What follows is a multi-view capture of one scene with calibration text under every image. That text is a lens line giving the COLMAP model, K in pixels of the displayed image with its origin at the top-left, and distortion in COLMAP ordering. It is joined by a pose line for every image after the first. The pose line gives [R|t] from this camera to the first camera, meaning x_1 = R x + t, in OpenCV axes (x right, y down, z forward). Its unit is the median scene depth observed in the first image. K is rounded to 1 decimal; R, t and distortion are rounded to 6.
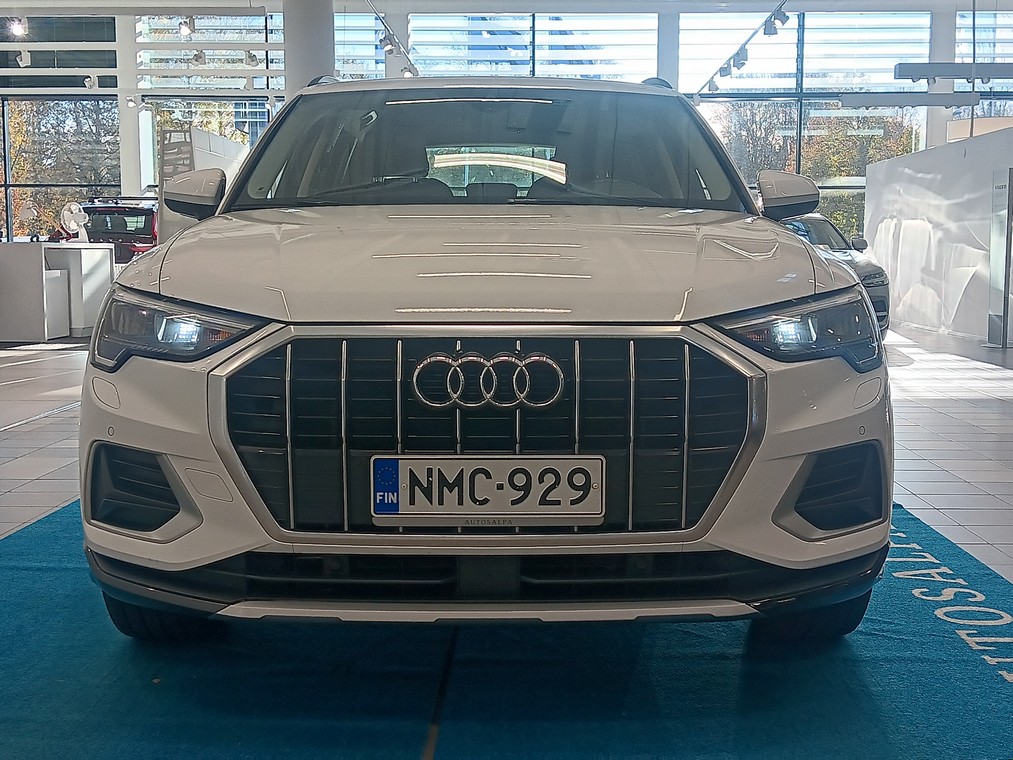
lens RADIAL K [[1362.6, 0, 506.5], [0, 1362.6, 380.0], [0, 0, 1]] dist [0.099304, -0.166677]
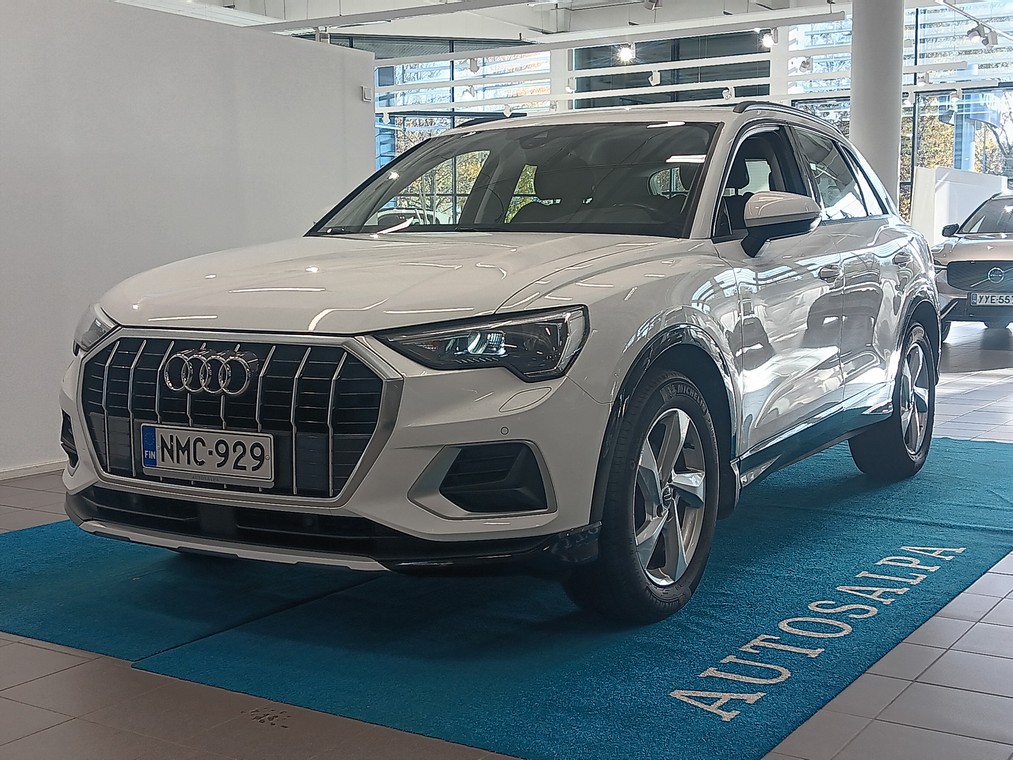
lens RADIAL K [[1362.6, 0, 506.5], [0, 1362.6, 380.0], [0, 0, 1]] dist [0.099304, -0.166677]
pose [[0.858562, 0.047454, -0.510509, 0.923488], [-0.045740, 0.998826, 0.015921, -0.027528], [0.510665, 0.009682, 0.859725, -0.006808]]
